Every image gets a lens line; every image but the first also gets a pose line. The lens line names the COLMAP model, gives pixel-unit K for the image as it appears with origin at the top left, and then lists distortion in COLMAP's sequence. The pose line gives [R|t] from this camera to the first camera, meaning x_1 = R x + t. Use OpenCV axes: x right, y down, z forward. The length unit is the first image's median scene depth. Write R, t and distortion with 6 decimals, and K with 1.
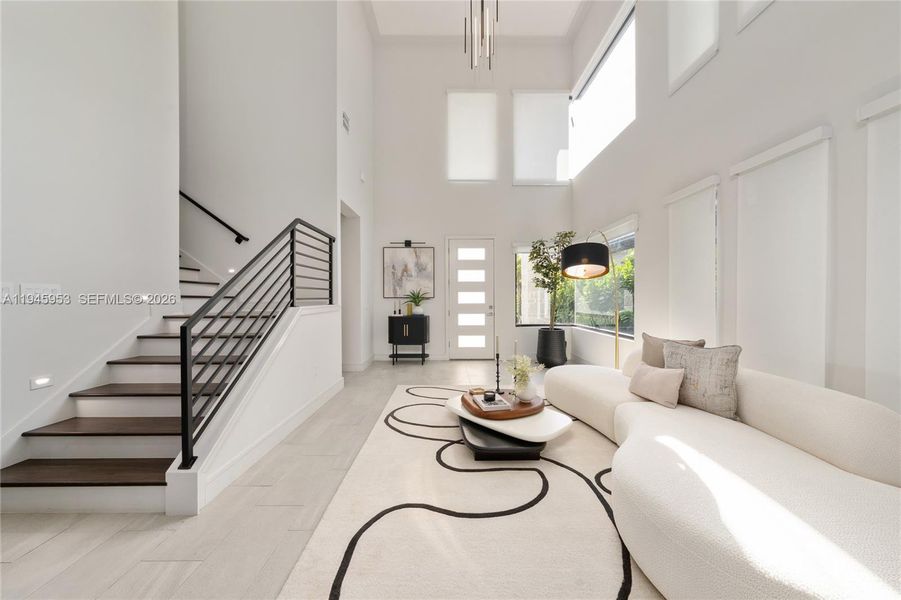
lens RADIAL K [[310.2, 0, 452.7], [0, 310.2, 301.5], [0, 0, 1]] dist [-0.000830, -0.000173]
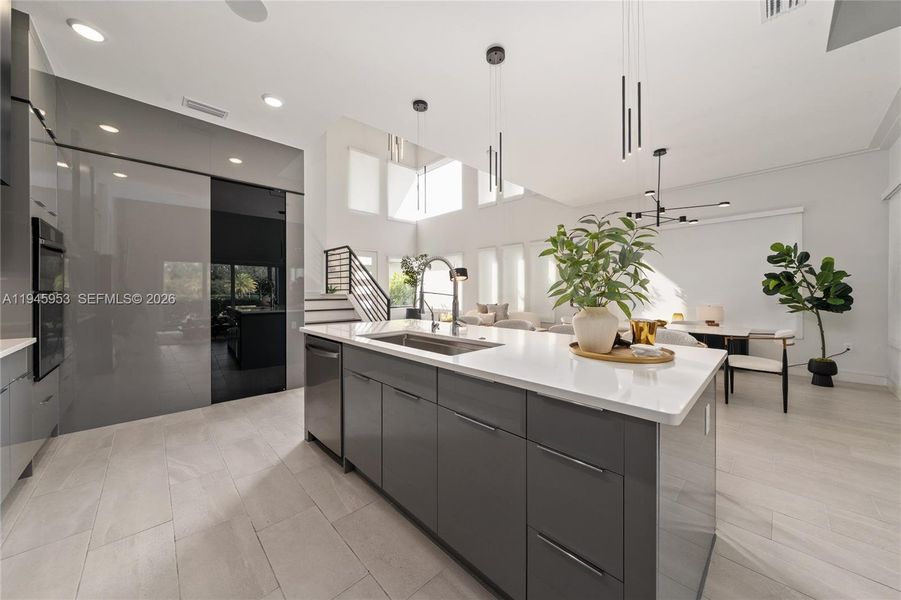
lens RADIAL K [[310.2, 0, 436.9], [0, 310.2, 293.8], [0, 0, 1]] dist [-0.000830, -0.000173]
pose [[0.758818, 0.003506, 0.651293, -0.760338], [0.003001, 0.999956, -0.008879, 0.027147], [-0.651295, 0.008693, 0.758775, -0.431620]]
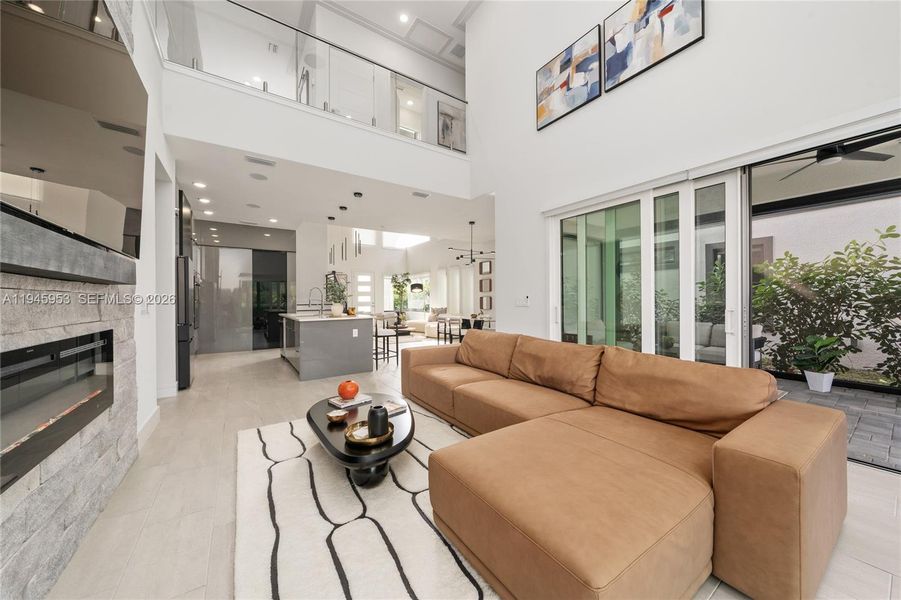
lens RADIAL K [[310.2, 0, 453.1], [0, 310.2, 302.2], [0, 0, 1]] dist [-0.000830, -0.000173]
pose [[0.835975, -0.007071, 0.548722, -0.709867], [0.015111, 0.999834, -0.010138, 0.050215], [-0.548559, 0.016767, 0.835944, -1.329968]]
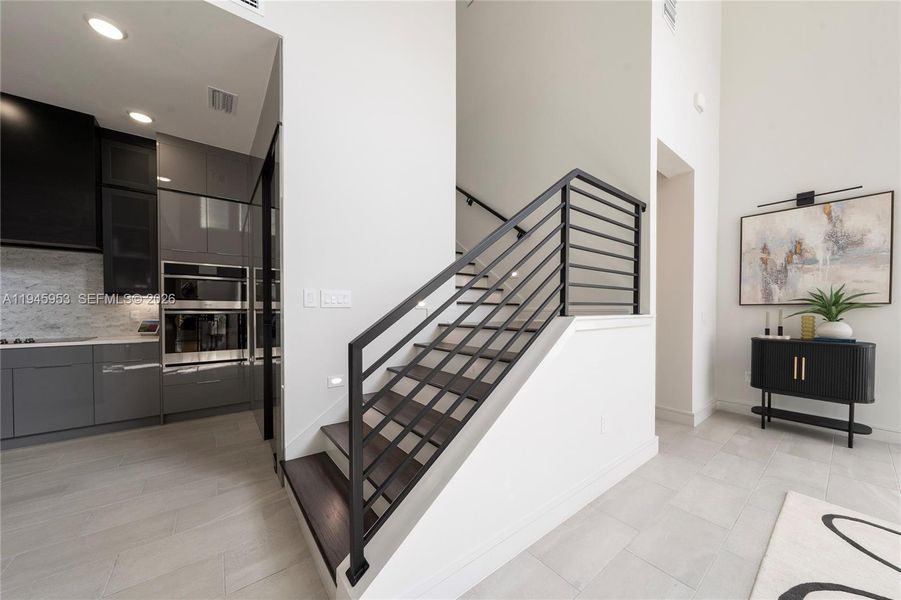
lens RADIAL K [[310.2, 0, 449.4], [0, 310.2, 315.3], [0, 0, 1]] dist [-0.000830, -0.000173]
pose [[0.592985, 0.017780, -0.805017, -0.088263], [-0.010147, 0.999842, 0.014608, 0.004974], [0.805149, -0.000494, 0.593072, 0.252171]]
